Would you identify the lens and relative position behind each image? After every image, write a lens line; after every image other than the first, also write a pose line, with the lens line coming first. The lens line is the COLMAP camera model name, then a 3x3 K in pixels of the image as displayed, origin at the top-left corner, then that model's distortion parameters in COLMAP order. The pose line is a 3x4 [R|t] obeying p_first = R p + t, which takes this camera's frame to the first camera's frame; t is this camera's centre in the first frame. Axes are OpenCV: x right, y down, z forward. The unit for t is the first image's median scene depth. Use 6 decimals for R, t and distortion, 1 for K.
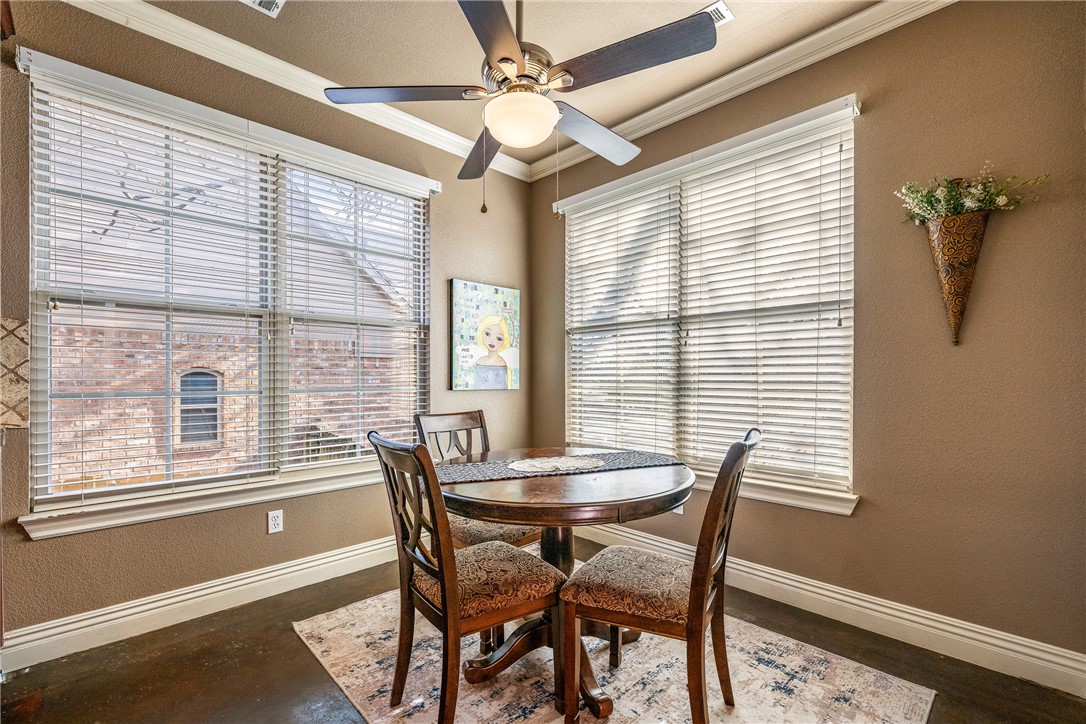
lens RADIAL K [[477.4, 0, 548.7], [0, 477.4, 377.2], [0, 0, 1]] dist [-0.003698, -0.000247]
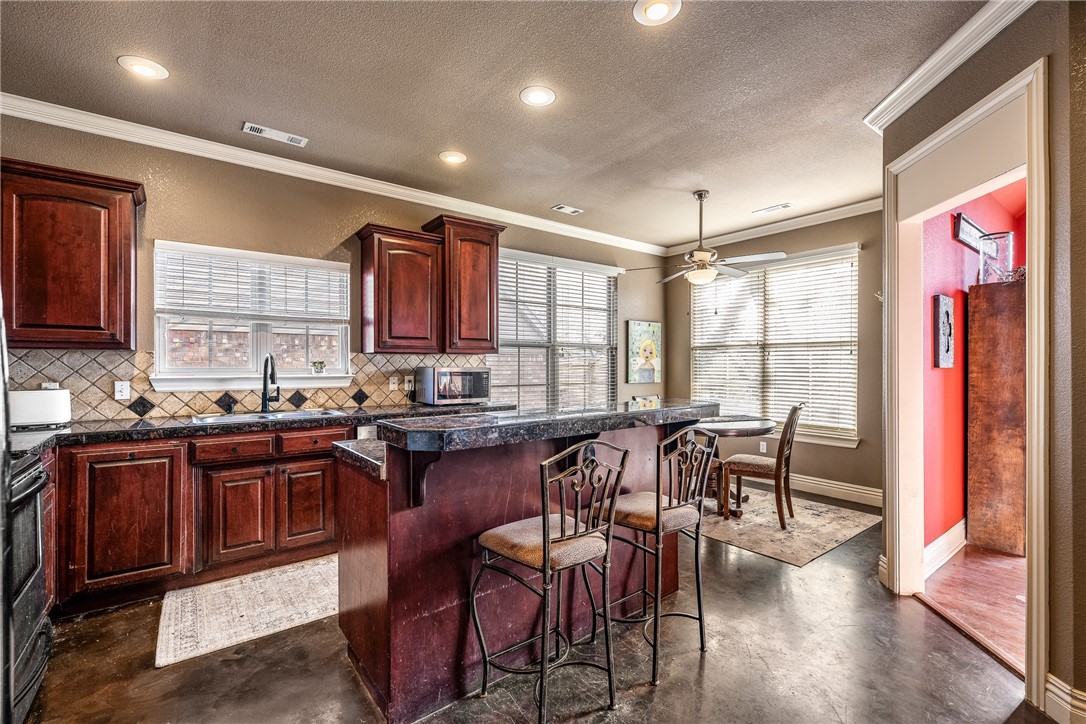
lens RADIAL K [[477.4, 0, 545.3], [0, 477.4, 362.9], [0, 0, 1]] dist [-0.003698, -0.000247]
pose [[0.992251, 0.000978, -0.124244, -0.321676], [-0.001161, 0.999998, -0.001401, -0.050739], [0.124243, 0.001535, 0.992251, -0.890369]]
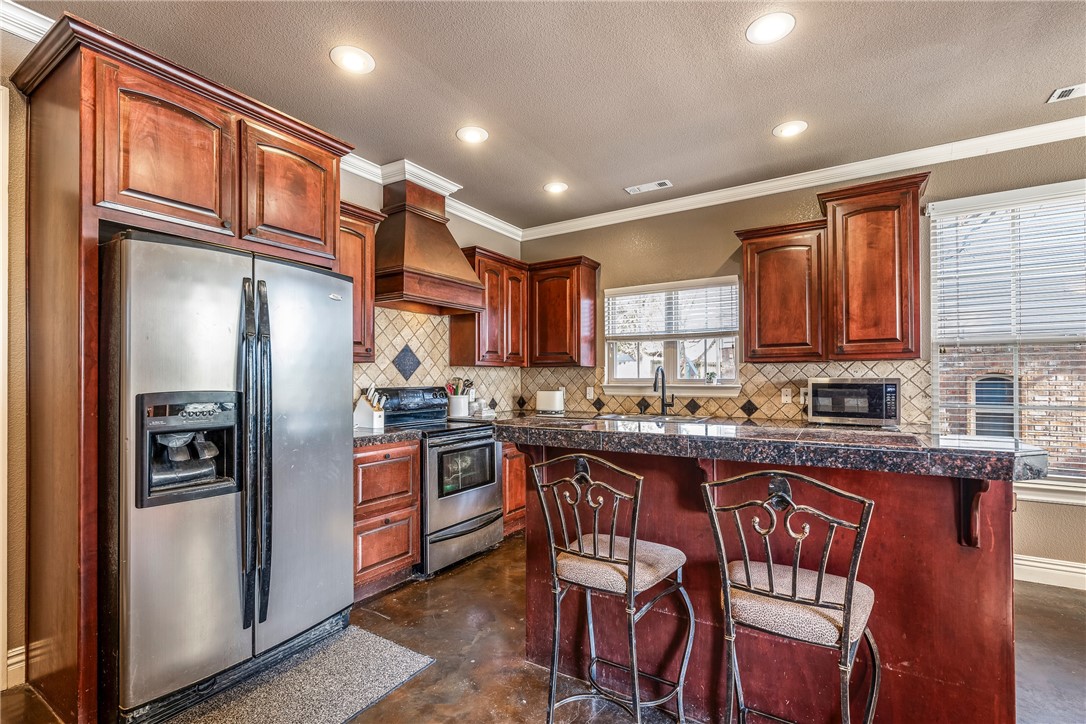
lens RADIAL K [[477.4, 0, 543.5], [0, 477.4, 376.2], [0, 0, 1]] dist [-0.003698, -0.000247]
pose [[0.224131, -0.006561, -0.974537, 0.161016], [0.002794, 0.999978, -0.006089, -0.037891], [0.974555, -0.001358, 0.224144, -0.470922]]
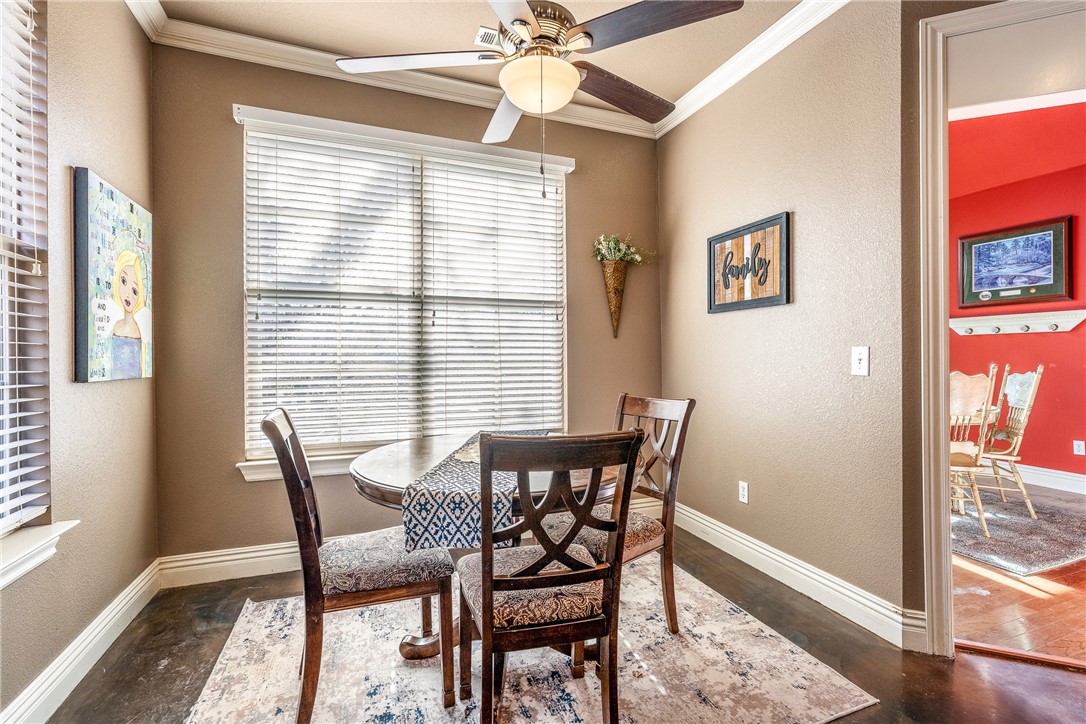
lens RADIAL K [[502.8, 0, 550.1], [0, 502.8, 358.2], [0, 0, 1]] dist [-0.003434, -0.001299]
pose [[0.386873, -0.000068, 0.922133, -0.572565], [0.001037, 0.999999, -0.000361, 0.002672], [-0.922133, 0.001096, 0.386872, 0.357660]]
